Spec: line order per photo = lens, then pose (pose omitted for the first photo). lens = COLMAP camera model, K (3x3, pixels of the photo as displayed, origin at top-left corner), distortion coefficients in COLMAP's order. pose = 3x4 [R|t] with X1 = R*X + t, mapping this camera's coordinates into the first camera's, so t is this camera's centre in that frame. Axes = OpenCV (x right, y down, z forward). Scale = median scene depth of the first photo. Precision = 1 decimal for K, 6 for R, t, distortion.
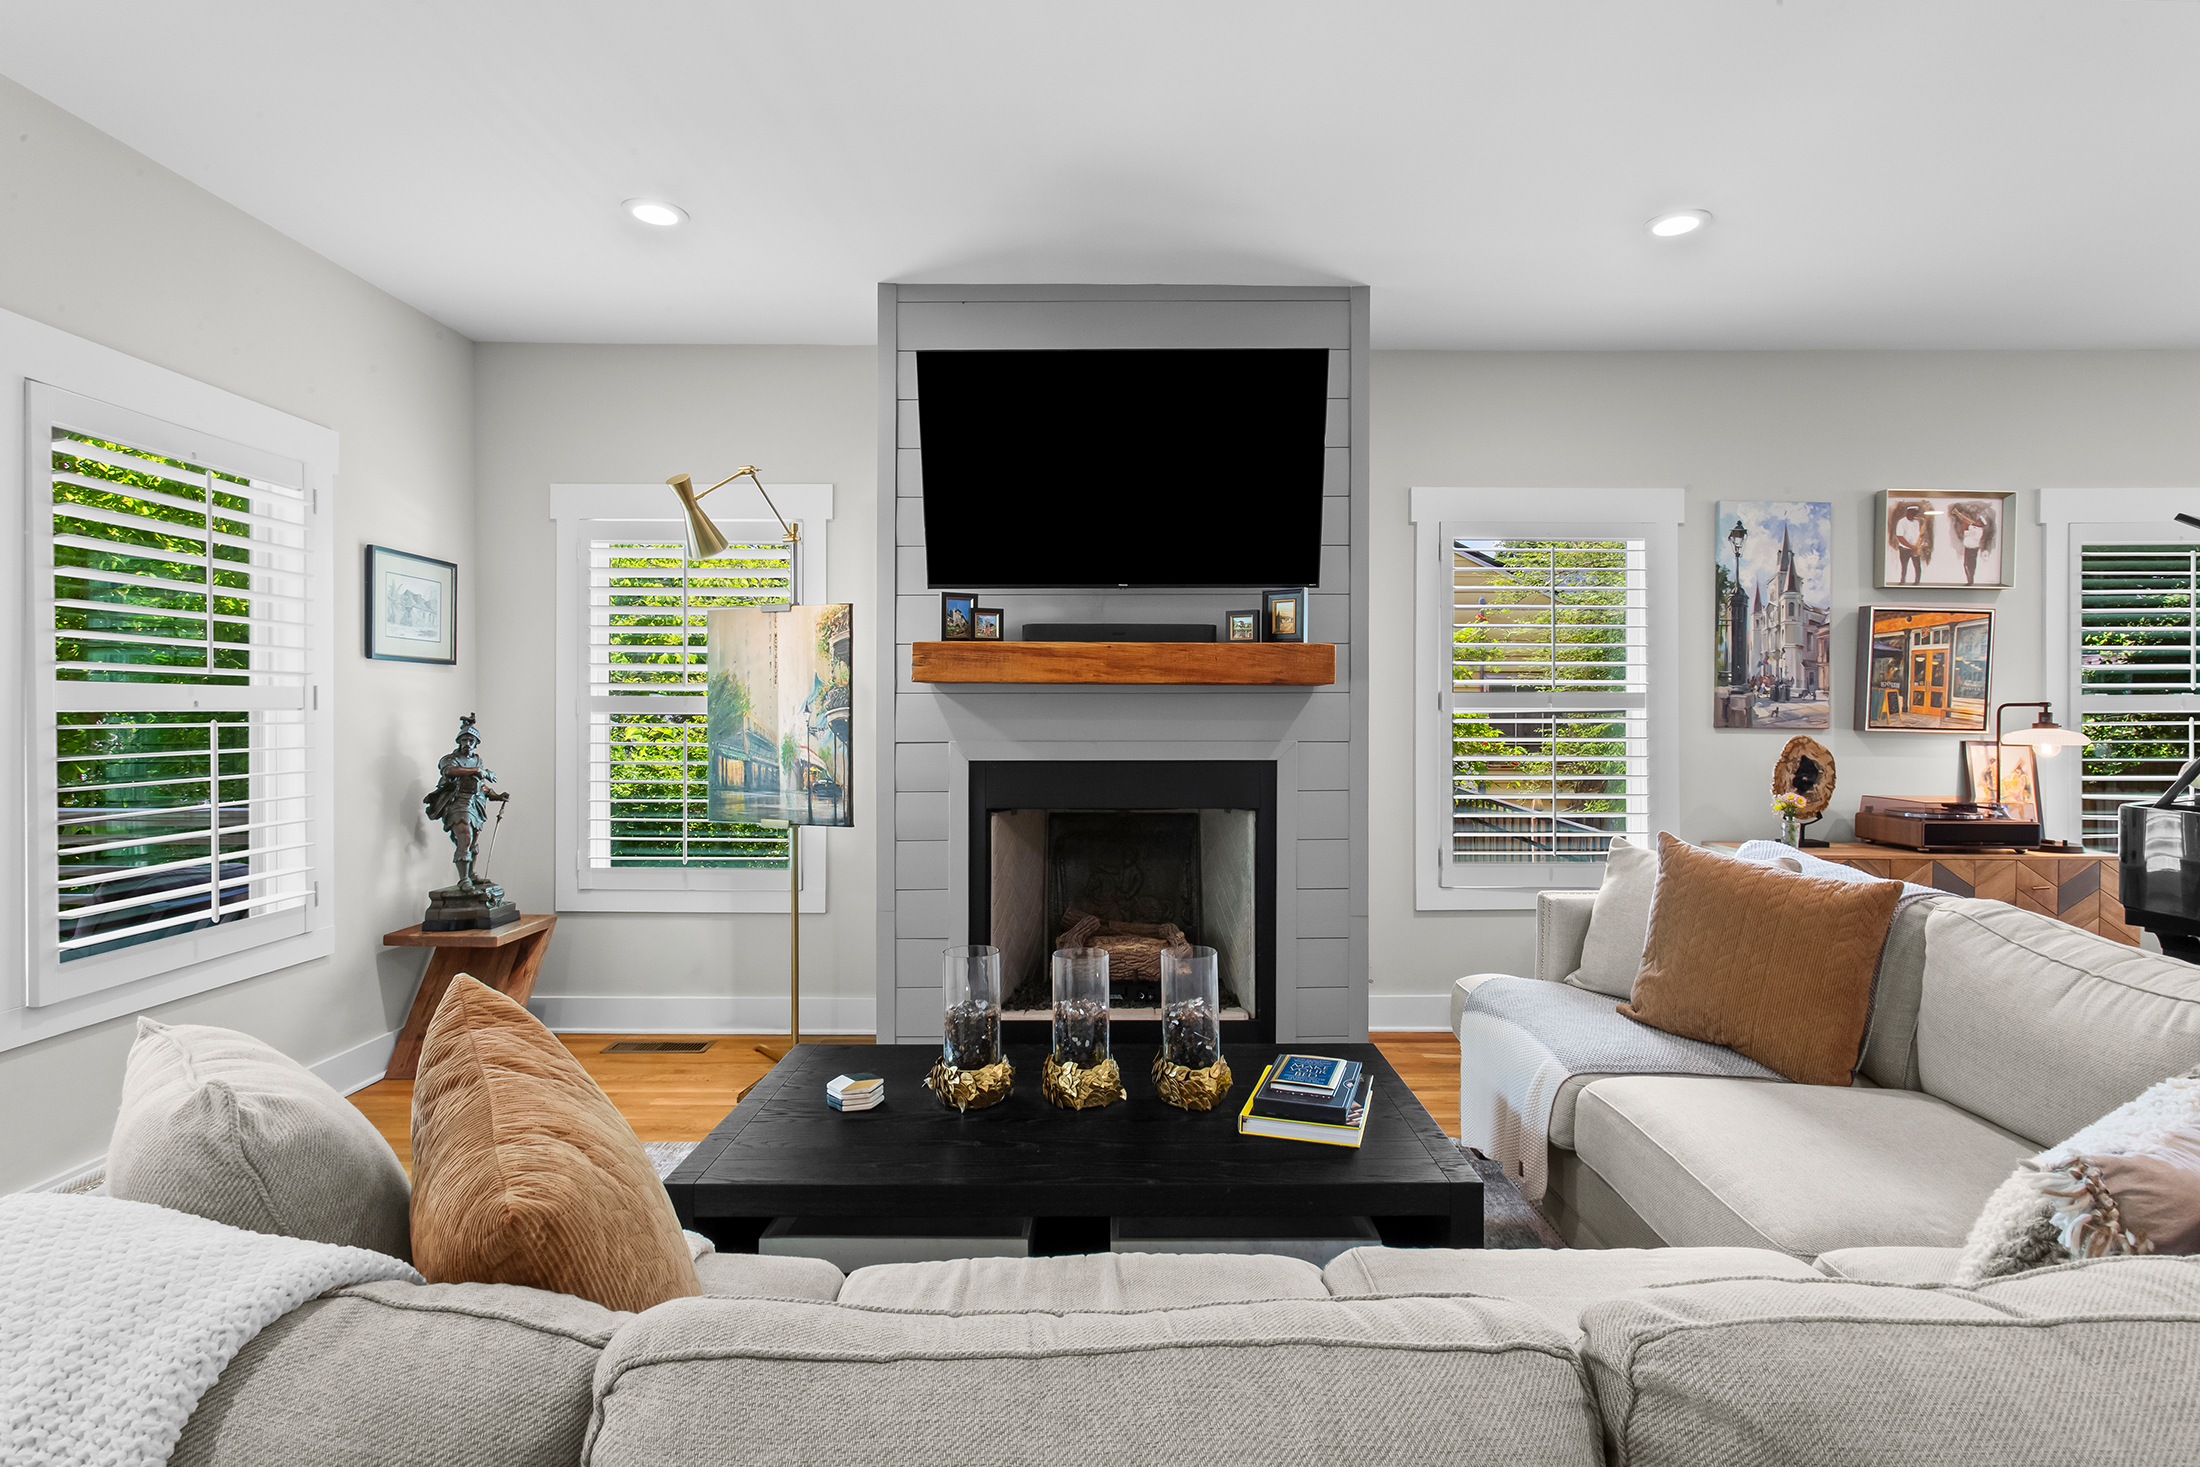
lens RADIAL K [[1067.5, 0, 1087.0], [0, 1067.5, 717.7], [0, 0, 1]] dist [-0.008986, 0.007023]
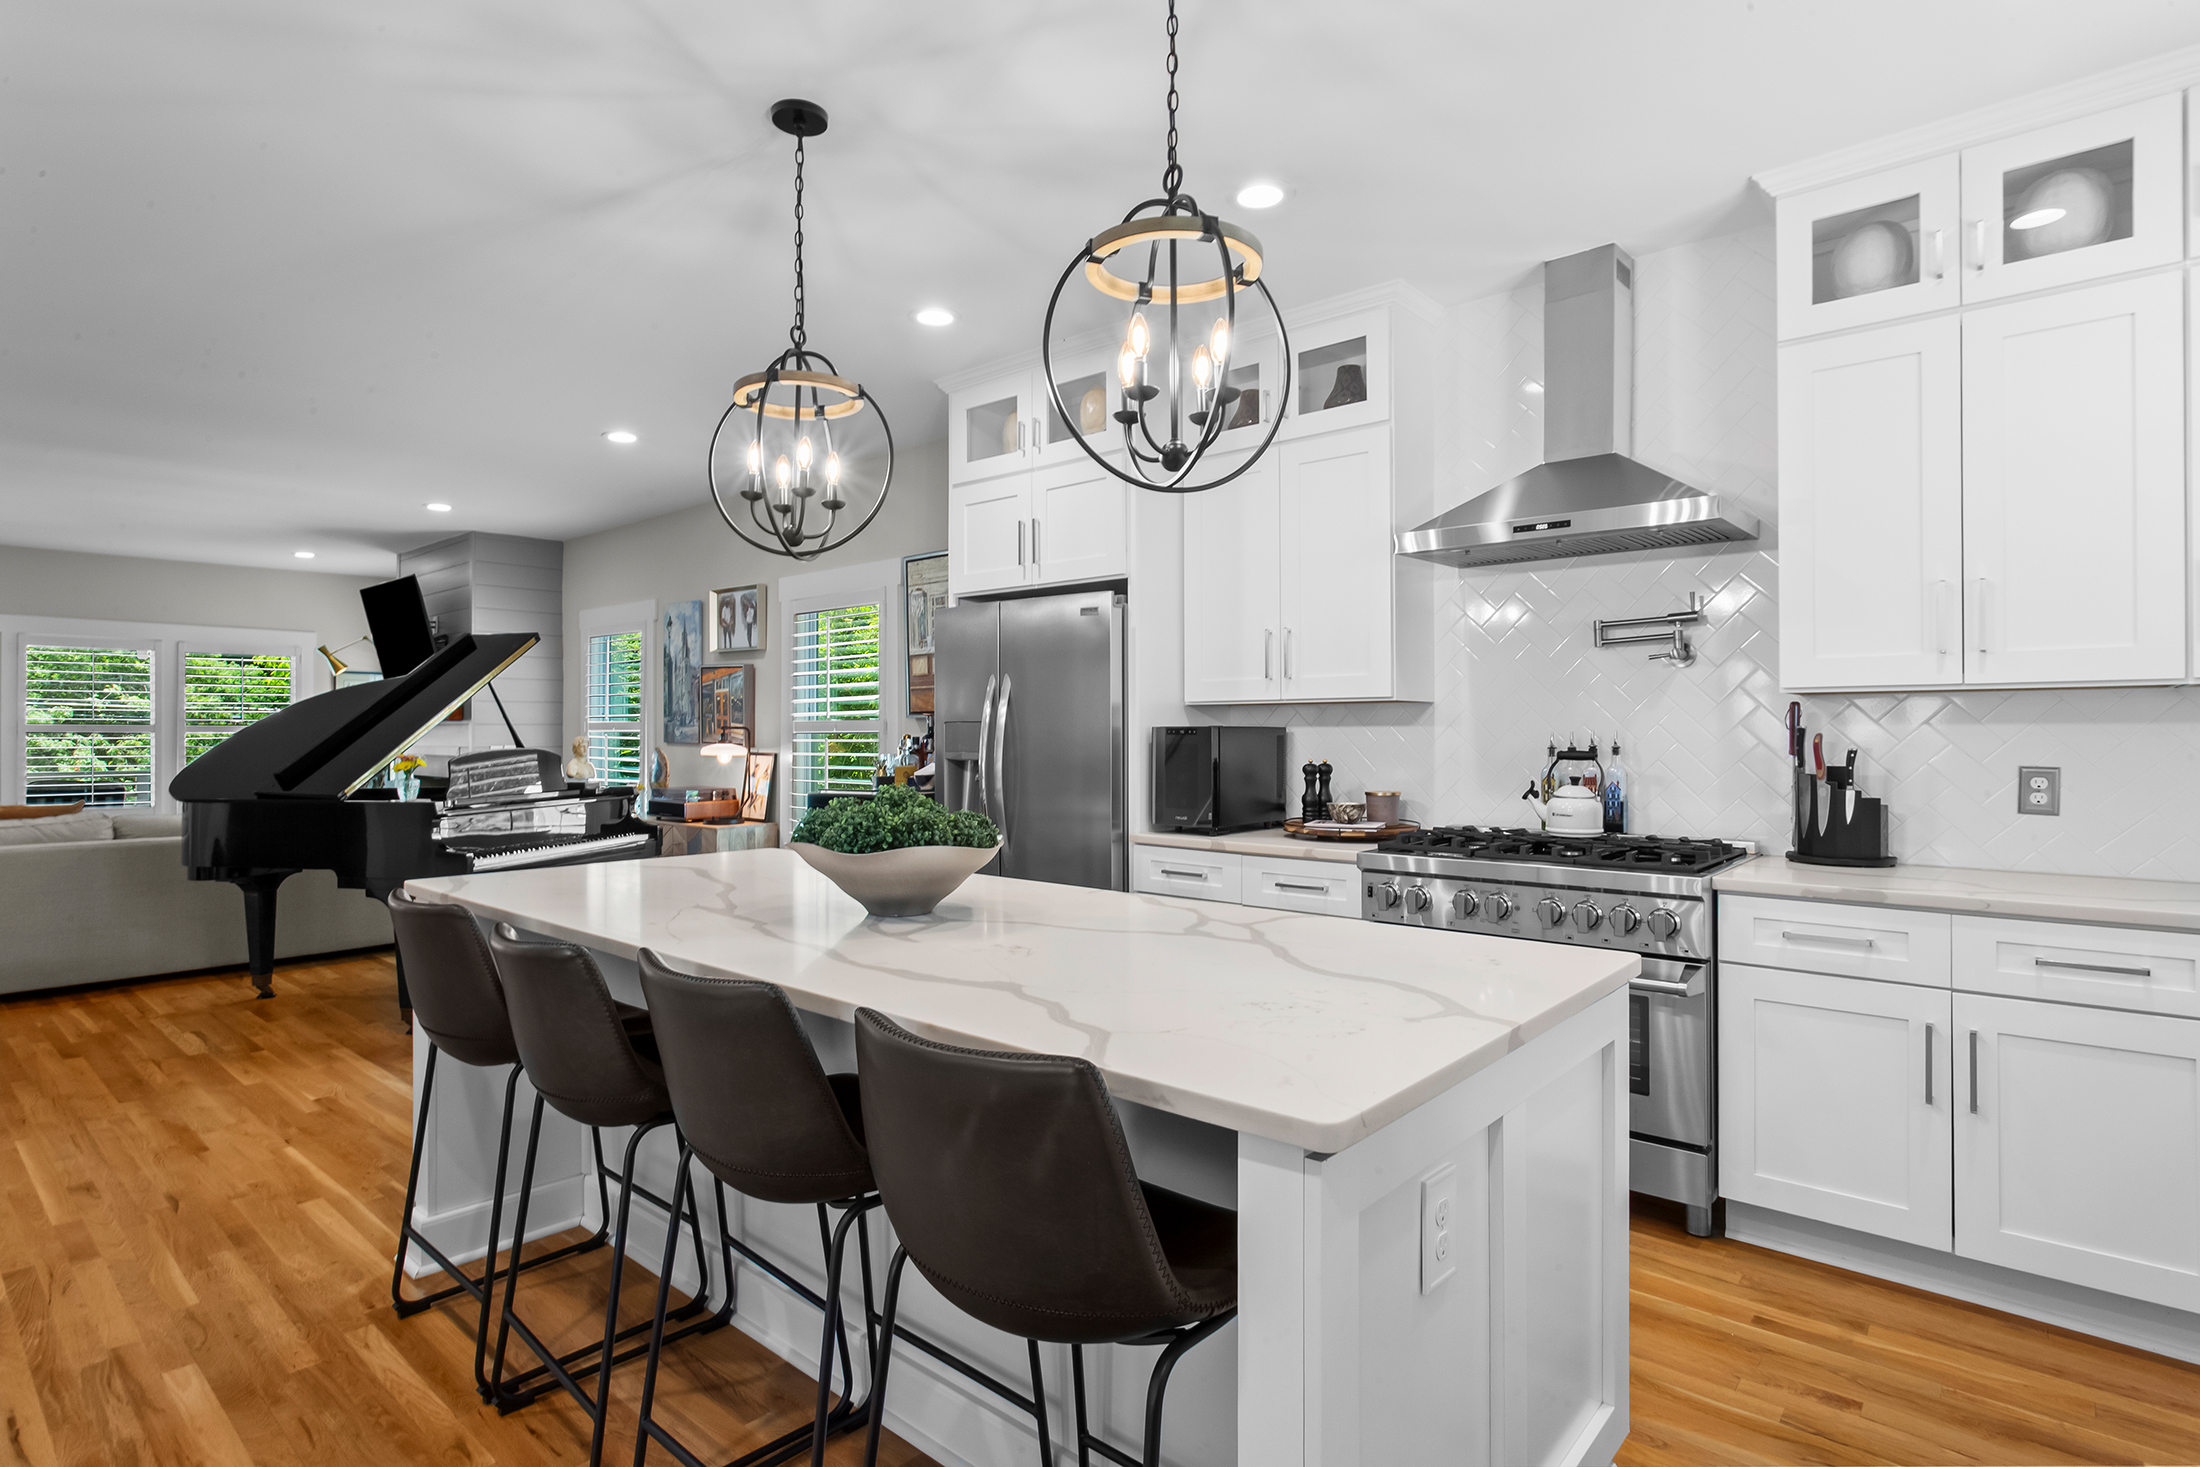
lens RADIAL K [[1115.4, 0, 1072.8], [0, 1115.4, 725.5], [0, 0, 1]] dist [-0.008543, 0.004984]
pose [[0.739027, -0.003376, -0.673668, 2.225165], [-0.004626, 0.999938, -0.010086, -0.002326], [0.673660, 0.010571, 0.738966, 0.152477]]
